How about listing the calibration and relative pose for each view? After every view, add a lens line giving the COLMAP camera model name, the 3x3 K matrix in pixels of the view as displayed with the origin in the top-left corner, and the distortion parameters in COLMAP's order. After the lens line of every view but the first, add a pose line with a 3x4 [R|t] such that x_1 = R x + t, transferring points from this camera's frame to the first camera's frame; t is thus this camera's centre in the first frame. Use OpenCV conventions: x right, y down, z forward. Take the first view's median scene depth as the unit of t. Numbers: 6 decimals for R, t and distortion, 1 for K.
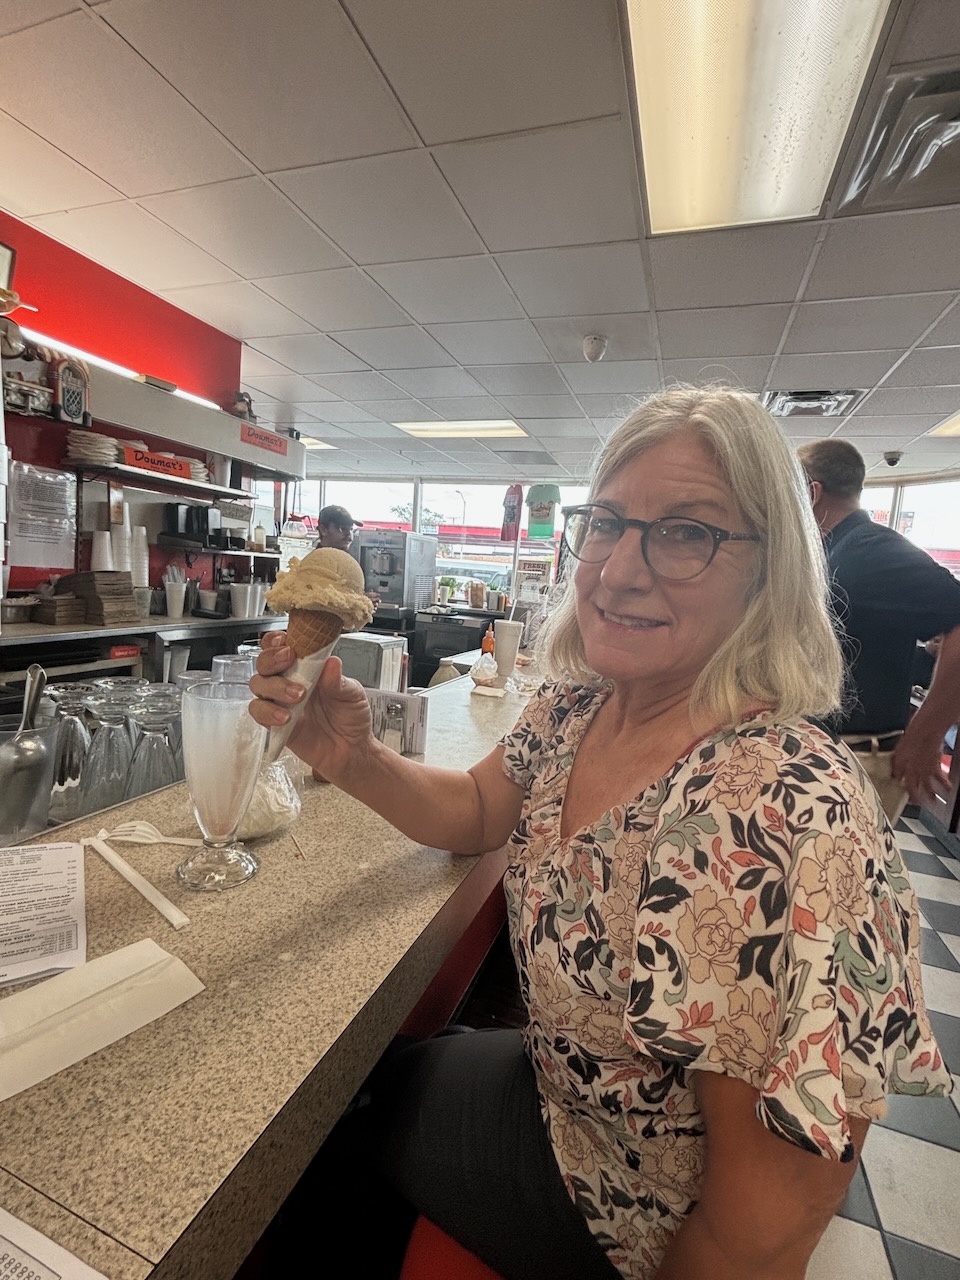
lens RADIAL K [[575.3, 0, 480.0], [0, 575.3, 640.0], [0, 0, 1]] dist [-0.002862, -0.000372]
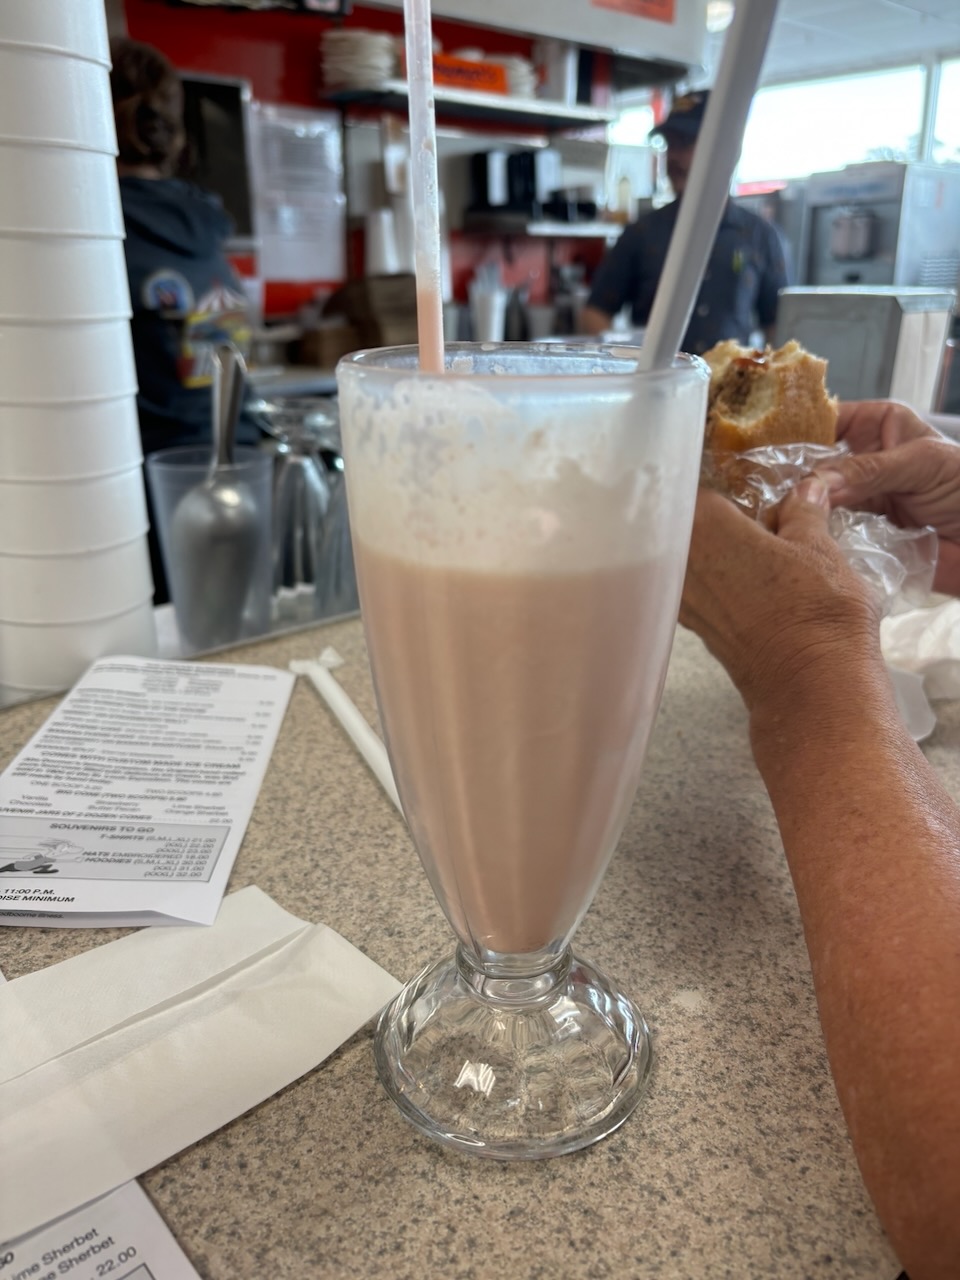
lens RADIAL K [[968.9, 0, 480.0], [0, 968.9, 640.0], [0, 0, 1]] dist [-0.011109, -0.005897]
pose [[0.871788, 0.076805, -0.483825, -0.162964], [0.034558, 0.975531, 0.217131, 0.175714], [0.488663, -0.206012, 0.847802, 0.429349]]
